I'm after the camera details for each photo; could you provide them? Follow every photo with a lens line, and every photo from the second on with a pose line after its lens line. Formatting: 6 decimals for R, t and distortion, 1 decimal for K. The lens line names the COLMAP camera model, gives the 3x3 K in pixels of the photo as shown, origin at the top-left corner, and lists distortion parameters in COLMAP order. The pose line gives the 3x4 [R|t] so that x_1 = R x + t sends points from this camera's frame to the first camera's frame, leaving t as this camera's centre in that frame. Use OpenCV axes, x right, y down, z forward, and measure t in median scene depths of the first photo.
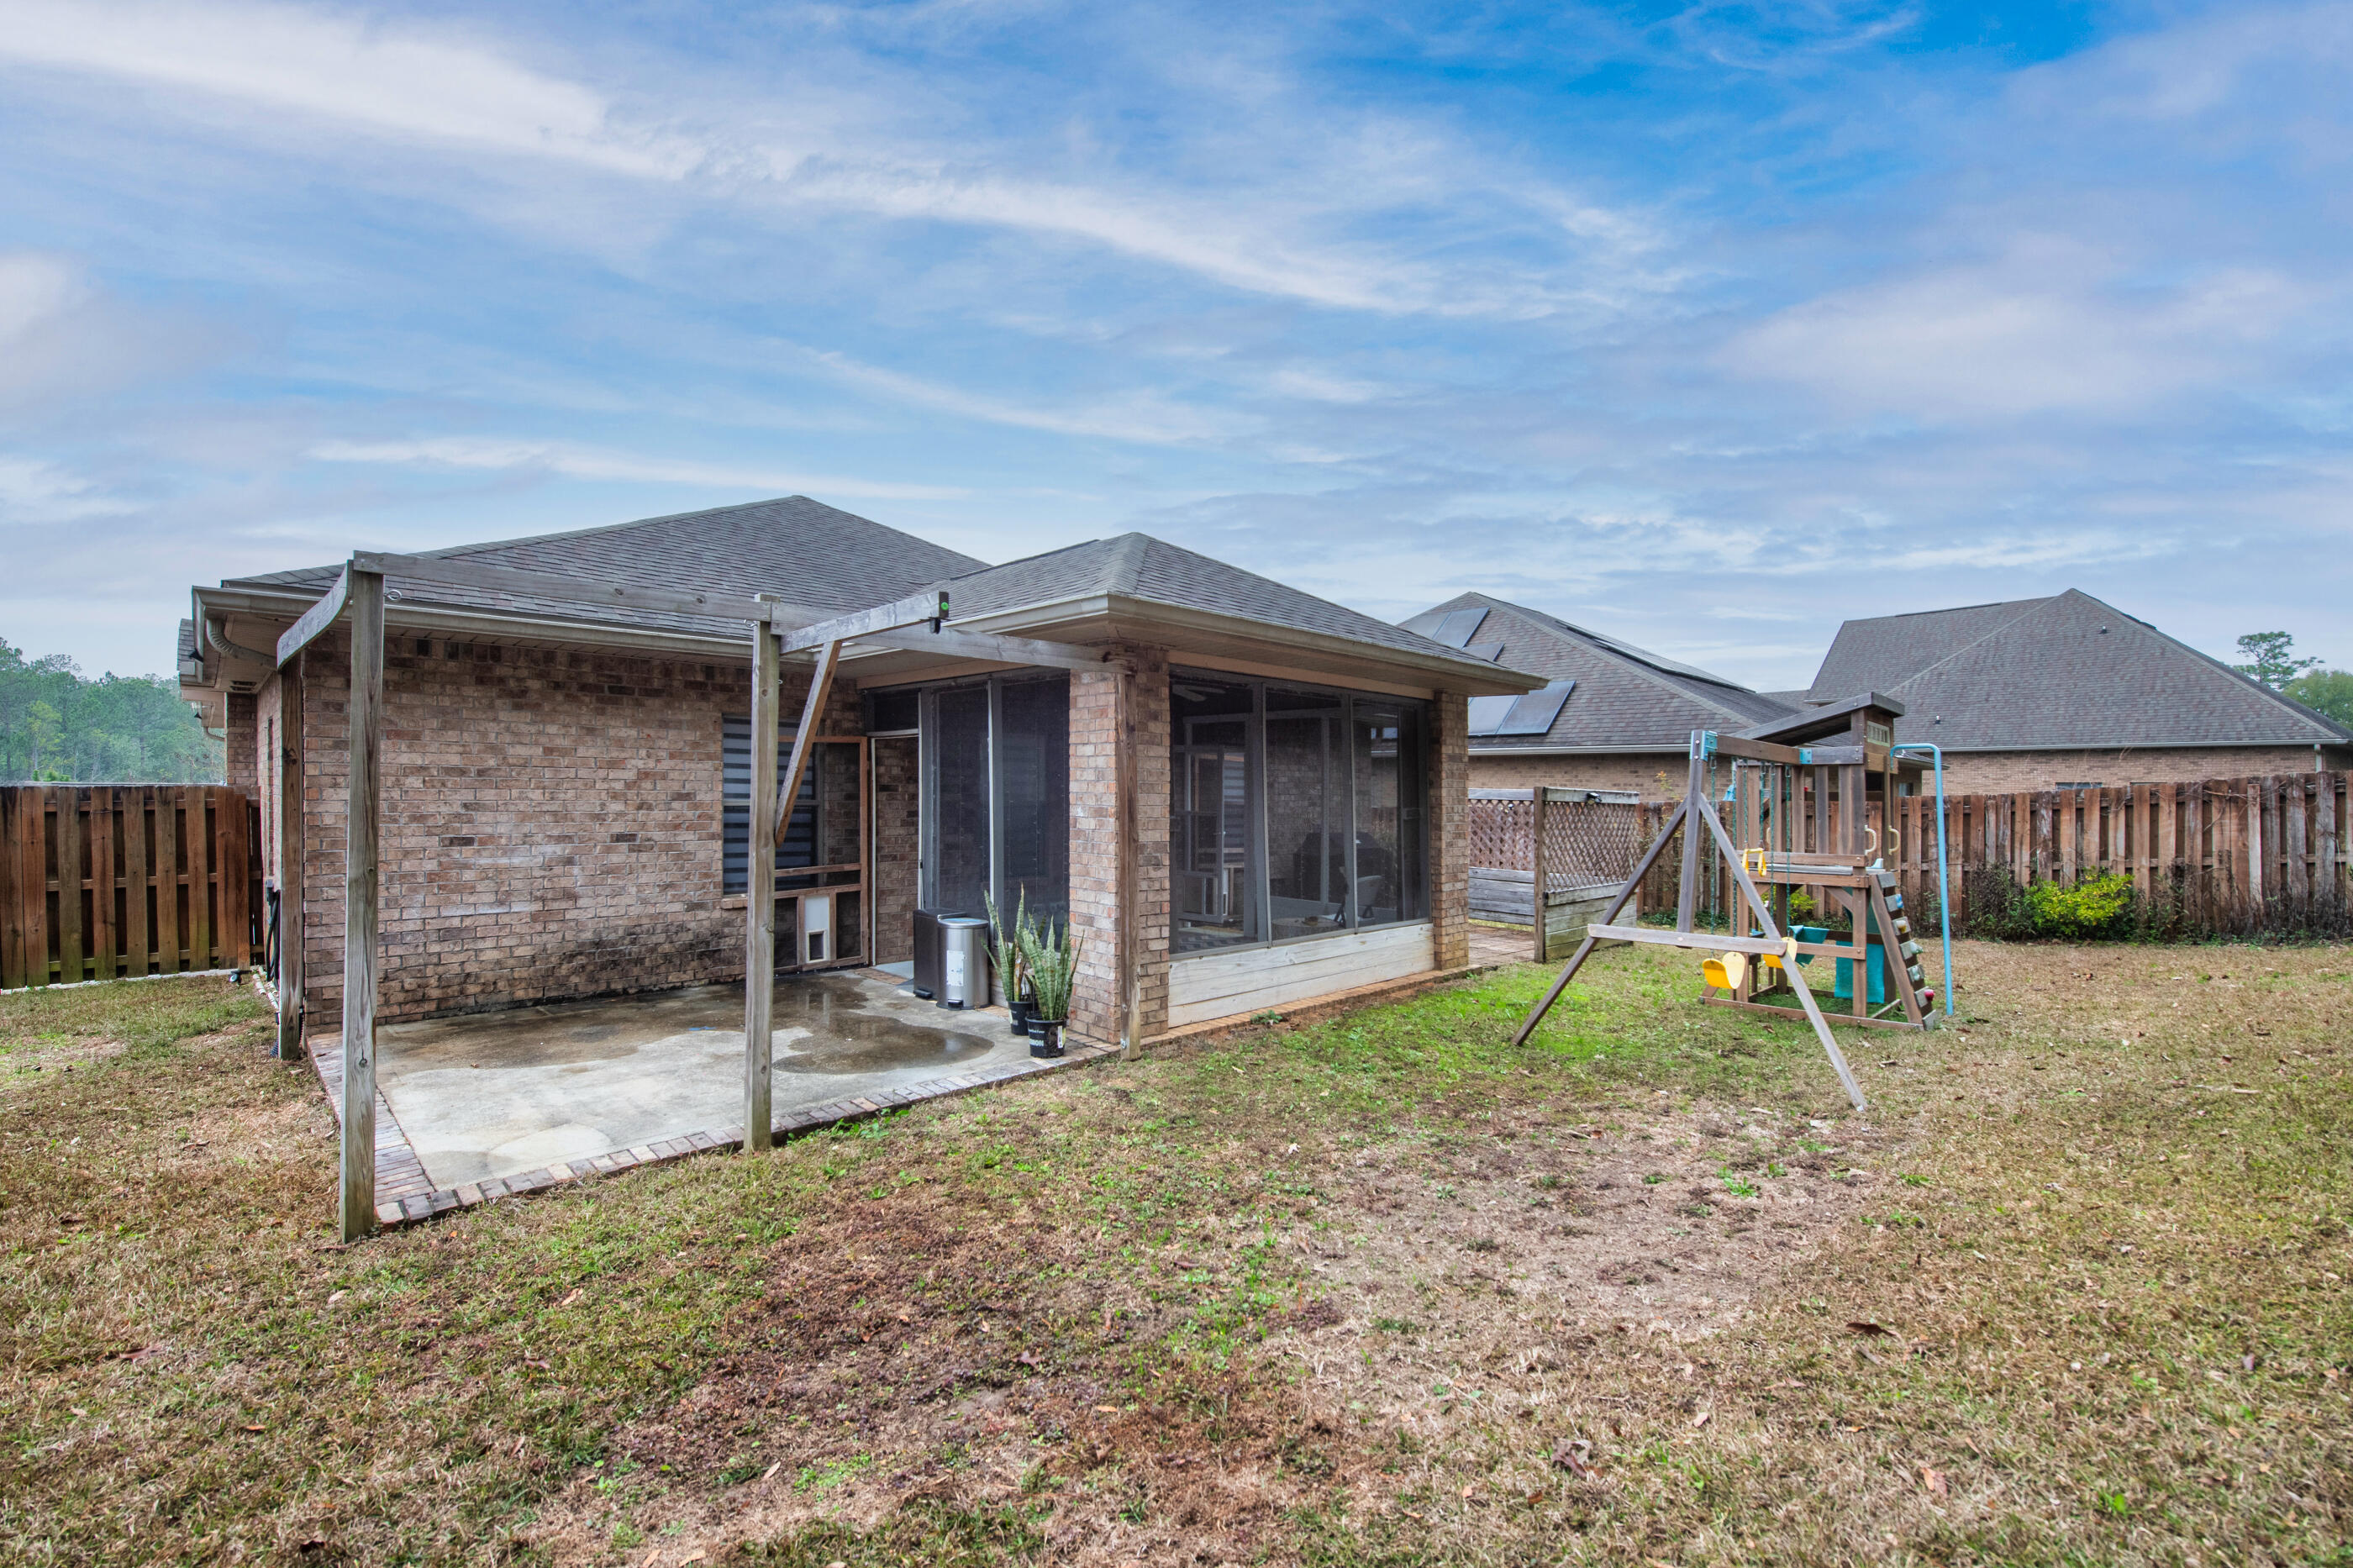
lens RADIAL K [[984.9, 0, 1176.5], [0, 984.9, 784.0], [0, 0, 1]] dist [-0.017127, -0.000104]
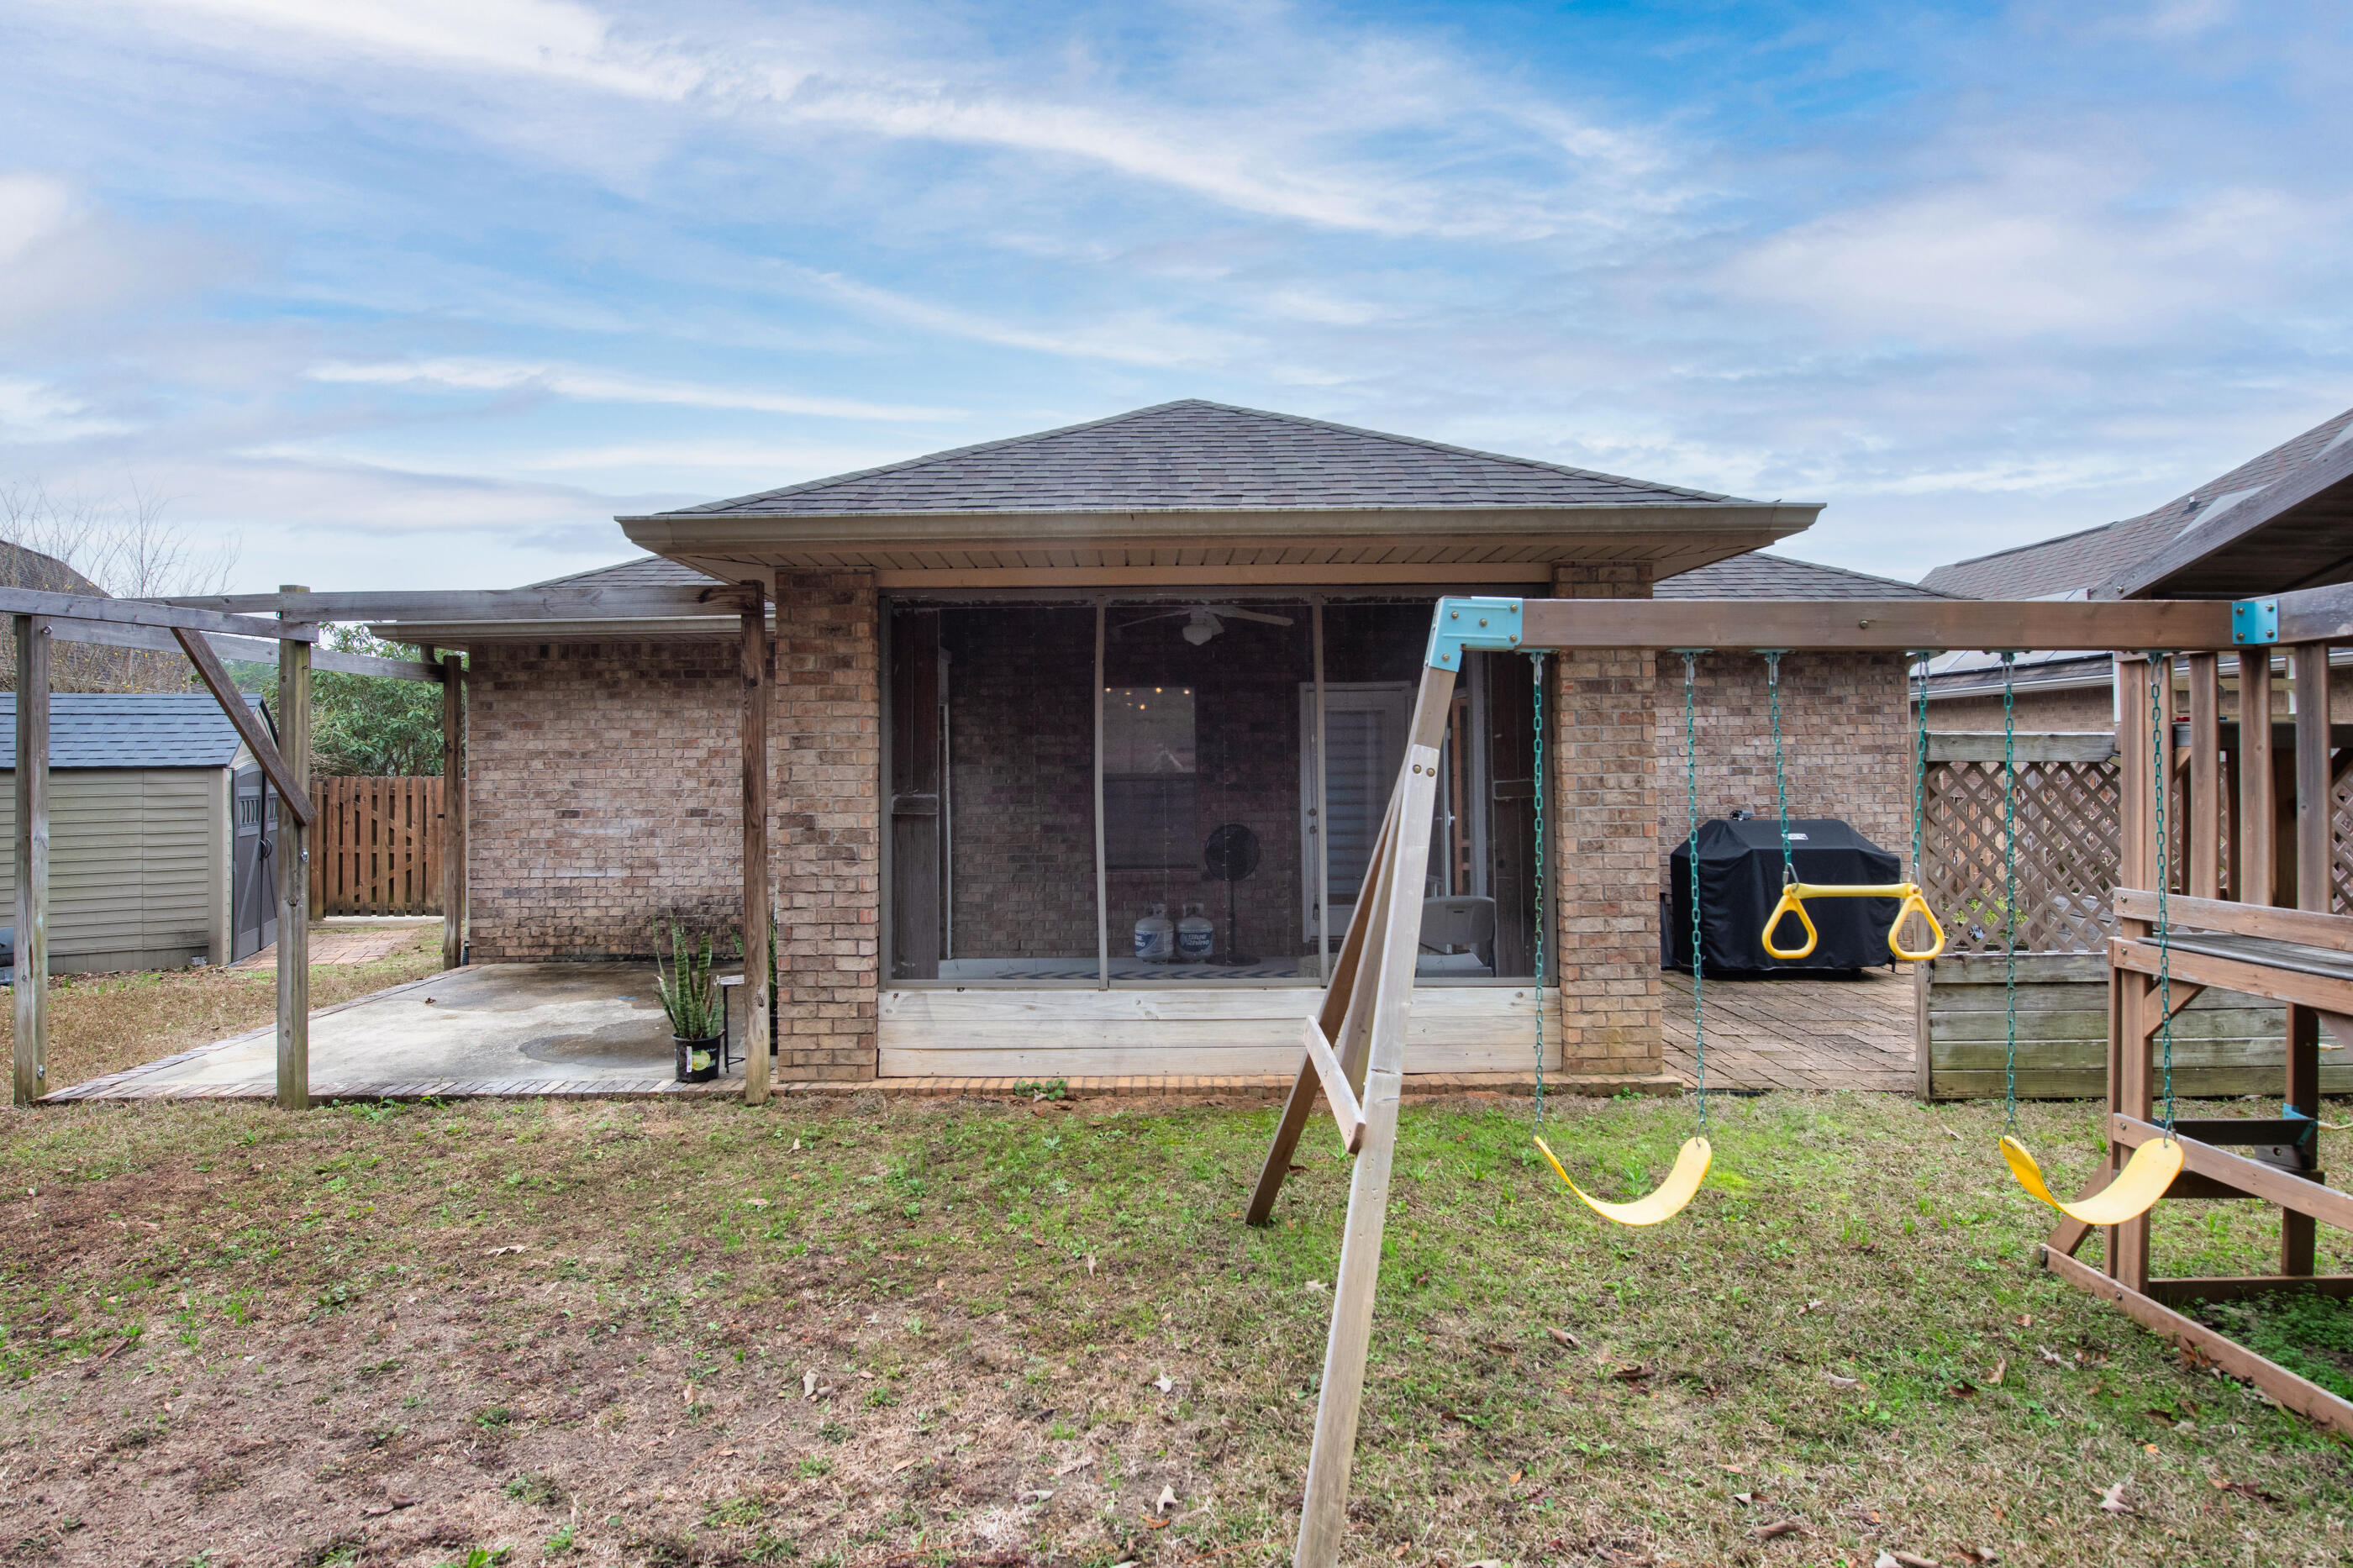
lens RADIAL K [[1153.0, 0, 1176.5], [0, 1153.0, 784.0], [0, 0, 1]] dist [-0.012695, -0.000037]
pose [[0.713829, -0.002872, -0.700315, 0.725697], [0.022931, 0.999551, 0.019274, 0.012305], [0.699945, -0.029817, 0.713574, 0.505643]]
